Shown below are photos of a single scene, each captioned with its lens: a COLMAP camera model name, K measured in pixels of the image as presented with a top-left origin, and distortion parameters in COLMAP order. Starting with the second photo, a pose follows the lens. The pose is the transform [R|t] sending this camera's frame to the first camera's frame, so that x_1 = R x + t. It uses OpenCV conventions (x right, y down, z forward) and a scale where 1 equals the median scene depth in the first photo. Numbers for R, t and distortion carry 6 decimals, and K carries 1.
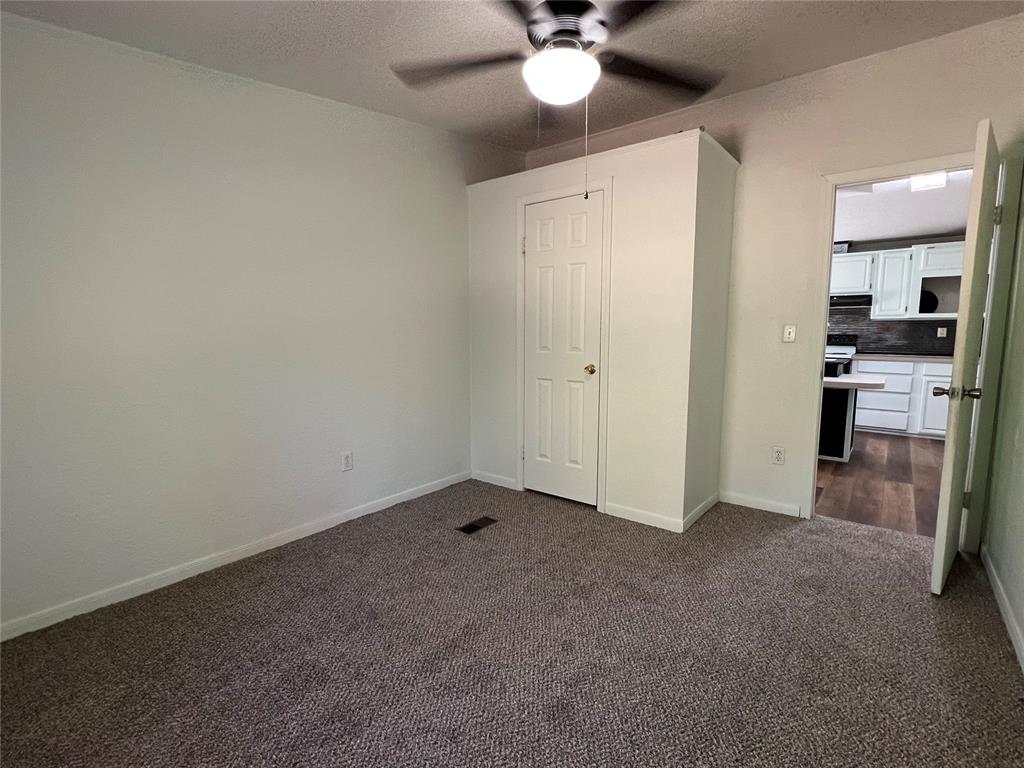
lens RADIAL K [[483.7, 0, 508.5], [0, 483.7, 384.9], [0, 0, 1]] dist [-0.000034, -0.000116]
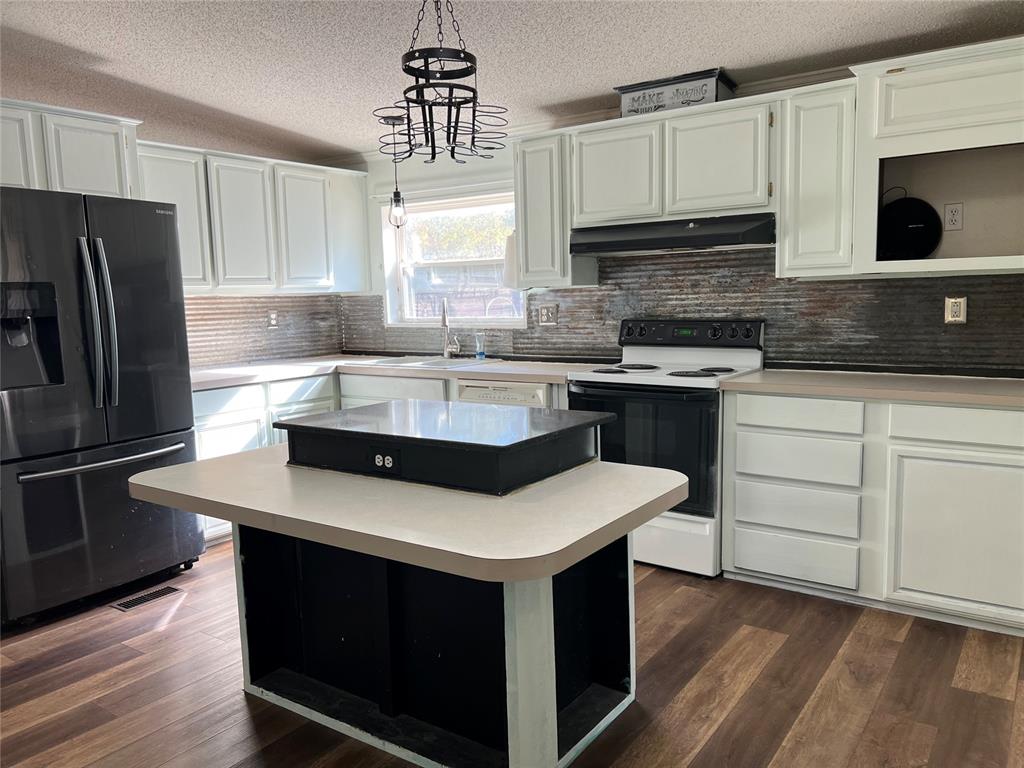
lens RADIAL K [[774.6, 0, 513.6], [0, 774.6, 386.9], [0, 0, 1]] dist [0.075349, -0.119018]
pose [[0.997893, -0.038305, 0.052361, 0.521978], [0.037866, 0.999239, 0.009346, -0.067590], [-0.052679, -0.007344, 0.998585, 0.419468]]
